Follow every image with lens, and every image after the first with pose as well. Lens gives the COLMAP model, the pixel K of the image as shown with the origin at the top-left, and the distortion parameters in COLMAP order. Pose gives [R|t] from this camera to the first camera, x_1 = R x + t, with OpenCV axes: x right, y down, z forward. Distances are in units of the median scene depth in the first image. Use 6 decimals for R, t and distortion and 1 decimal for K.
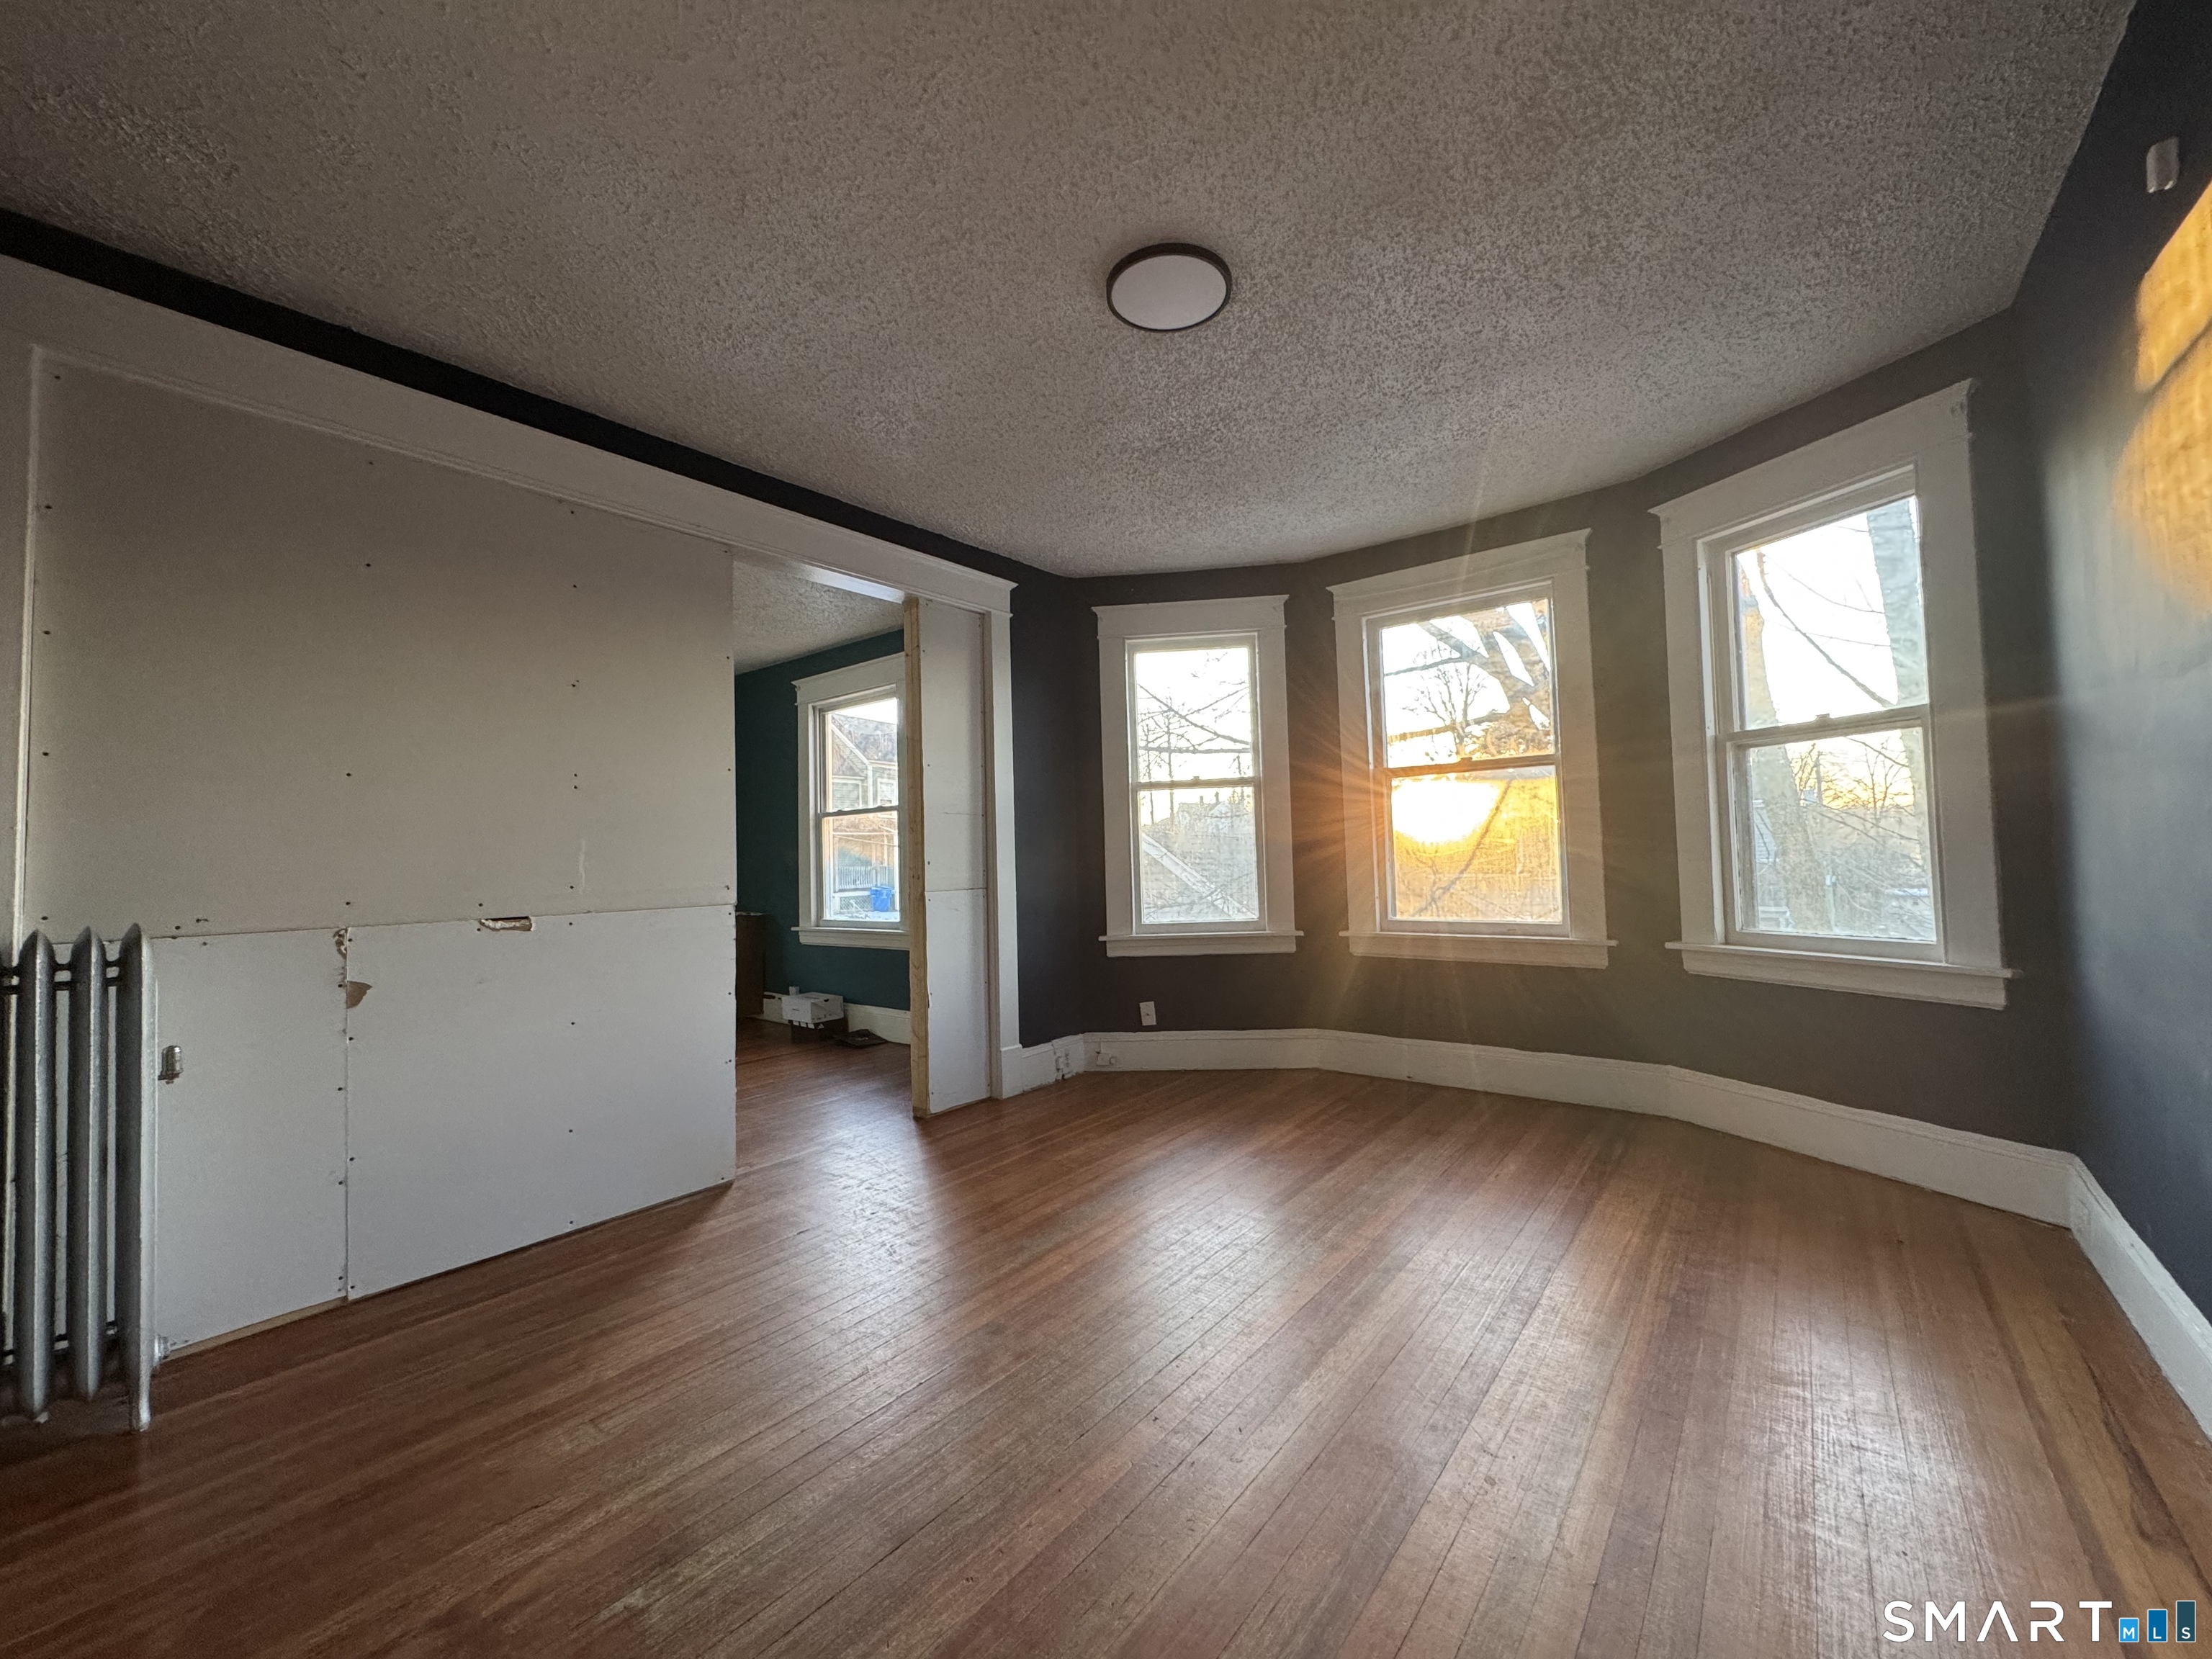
lens RADIAL K [[885.4, 0, 1104.6], [0, 885.4, 823.1], [0, 0, 1]] dist [-0.001712, -0.000146]
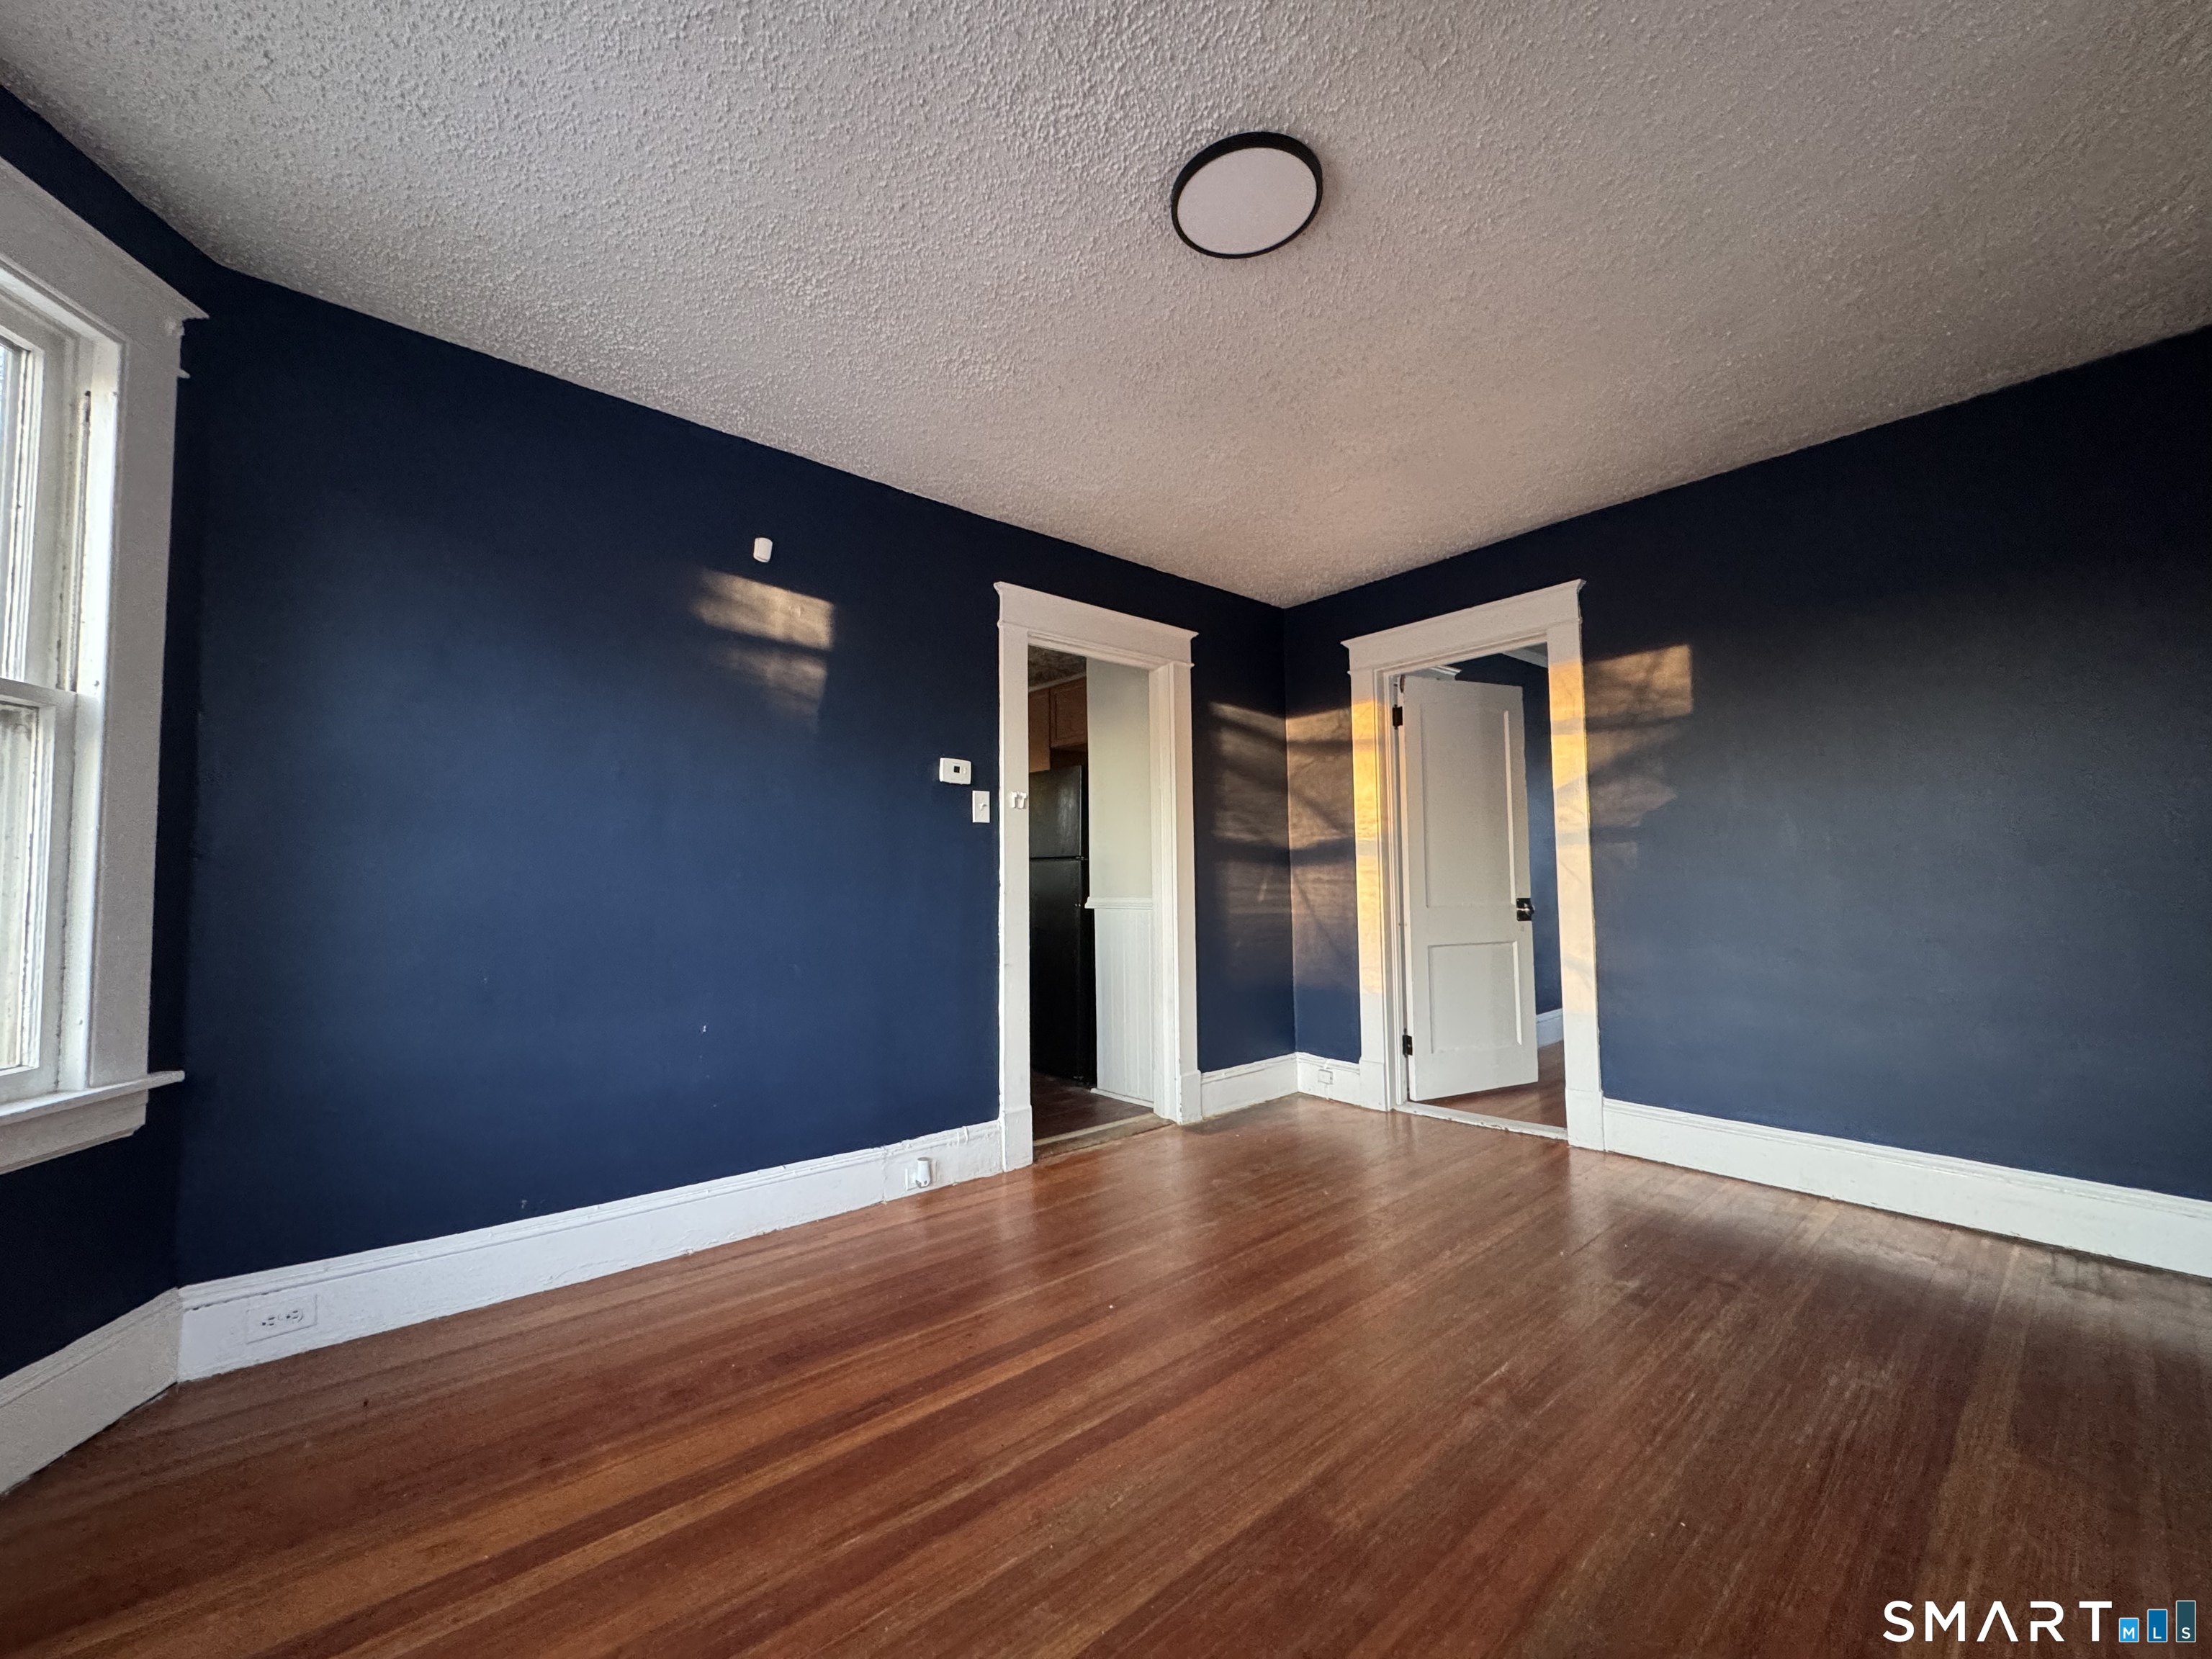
lens RADIAL K [[885.4, 0, 1106.7], [0, 885.4, 831.4], [0, 0, 1]] dist [-0.001712, -0.000146]
pose [[-0.982869, 0.048604, 0.177782, 0.057228], [0.030749, 0.994325, -0.101845, 0.043953], [-0.181724, -0.094634, -0.978785, 1.201784]]
